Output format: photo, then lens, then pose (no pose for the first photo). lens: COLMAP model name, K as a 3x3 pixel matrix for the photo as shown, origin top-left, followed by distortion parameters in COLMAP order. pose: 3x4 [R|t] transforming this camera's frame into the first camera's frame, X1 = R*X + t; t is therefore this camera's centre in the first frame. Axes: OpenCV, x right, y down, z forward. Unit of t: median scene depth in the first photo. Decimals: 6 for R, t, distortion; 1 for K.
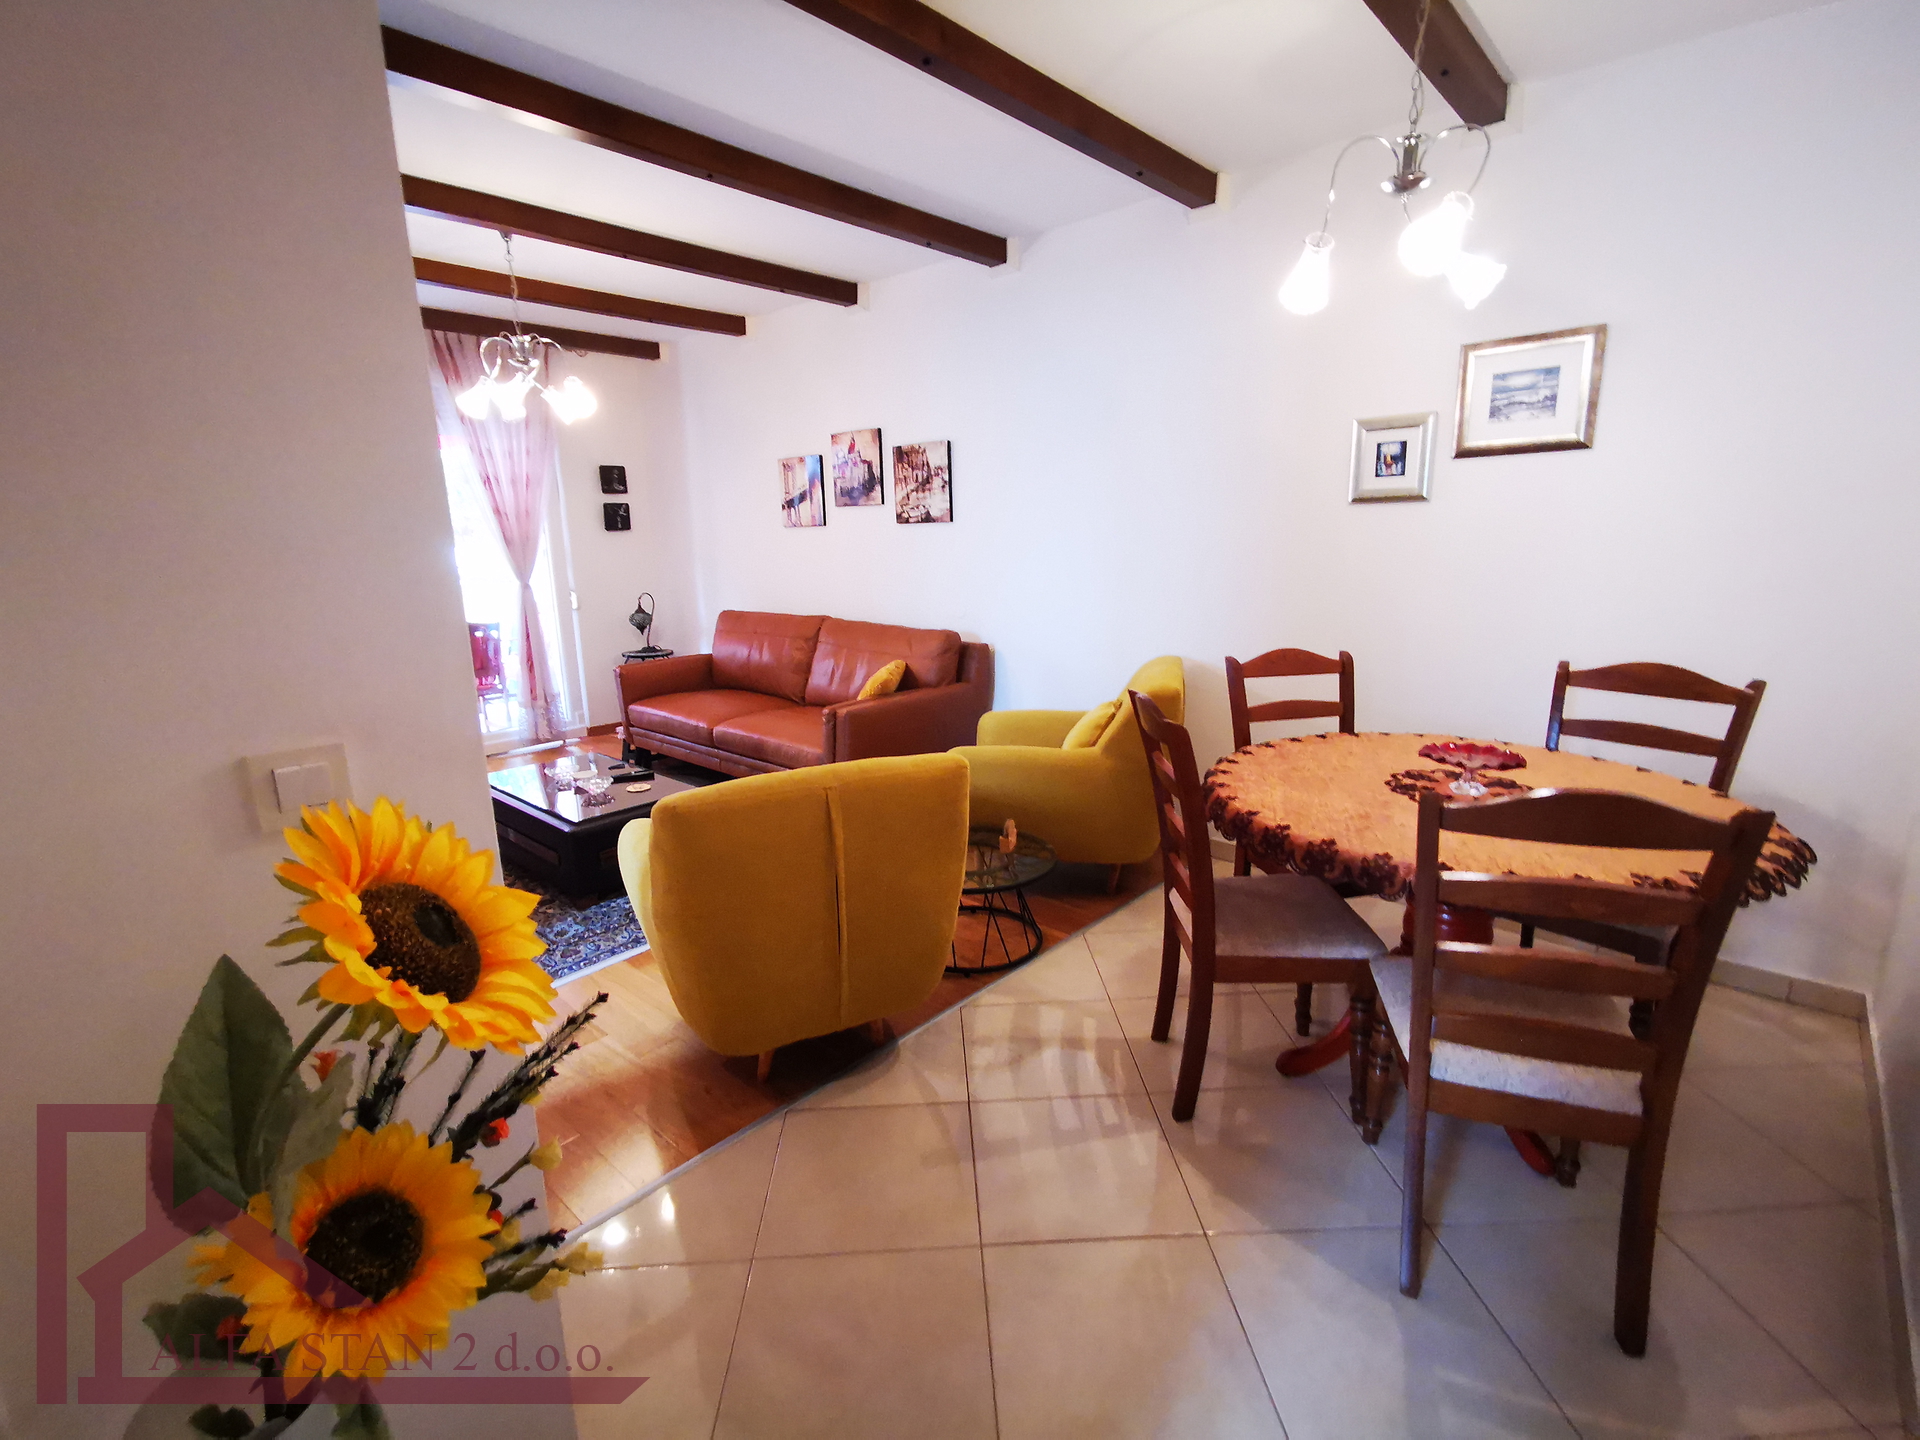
lens RADIAL K [[876.4, 0, 960.0], [0, 876.4, 720.0], [0, 0, 1]] dist [0.012253, 0.000730]
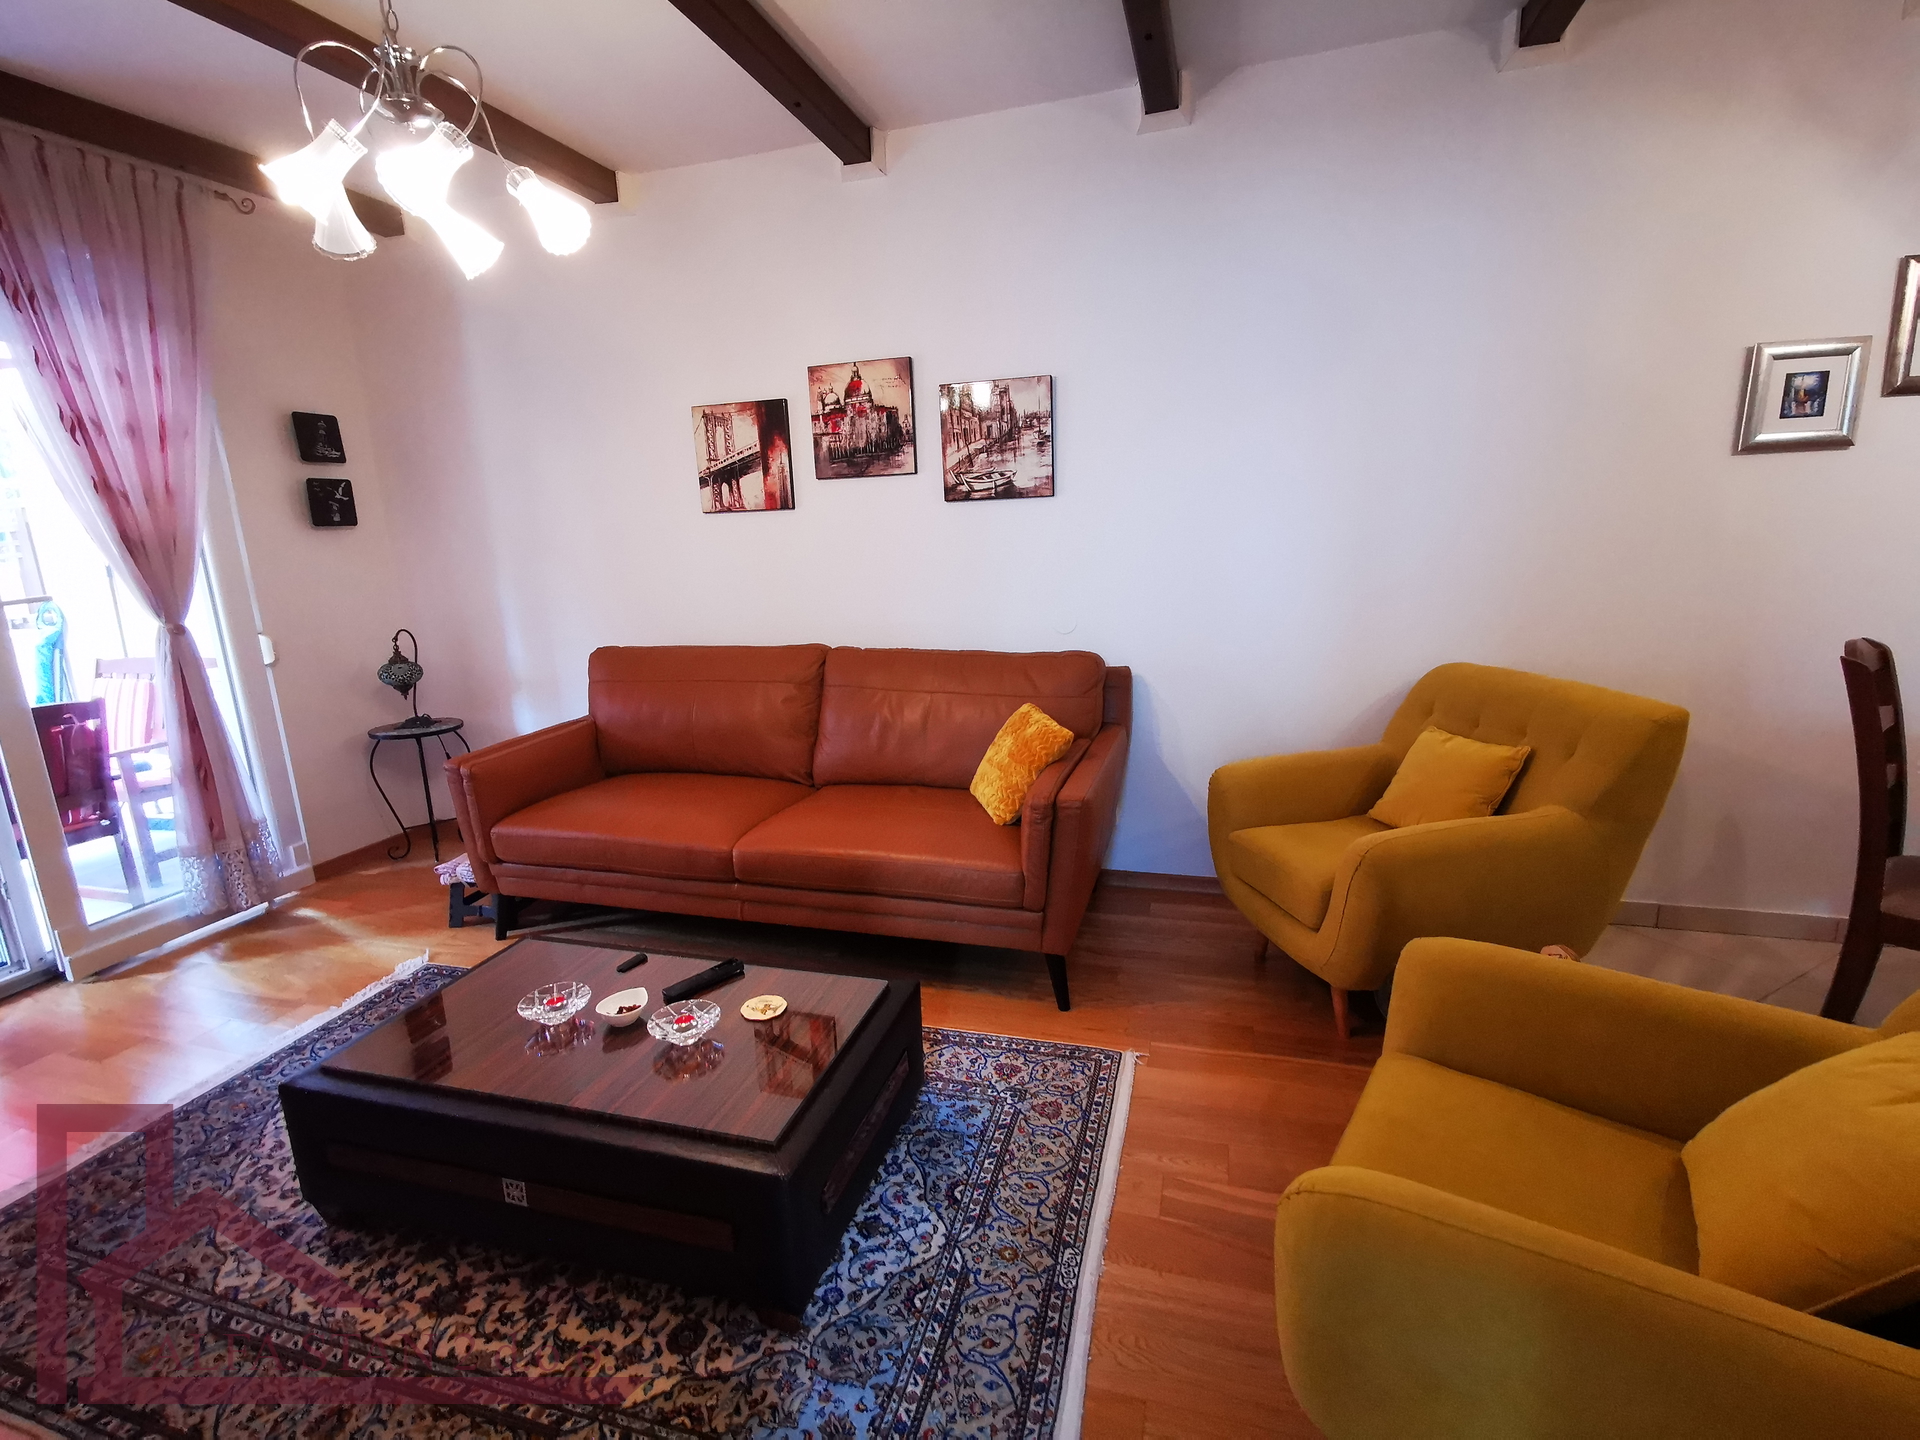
lens RADIAL K [[878.5, 0, 960.0], [0, 878.5, 720.0], [0, 0, 1]] dist [0.015294, -0.000645]
pose [[0.901079, -0.107465, 0.420128, -0.561075], [0.111097, 0.993682, 0.015896, -0.101838], [-0.419182, 0.032352, 0.907325, 0.595850]]
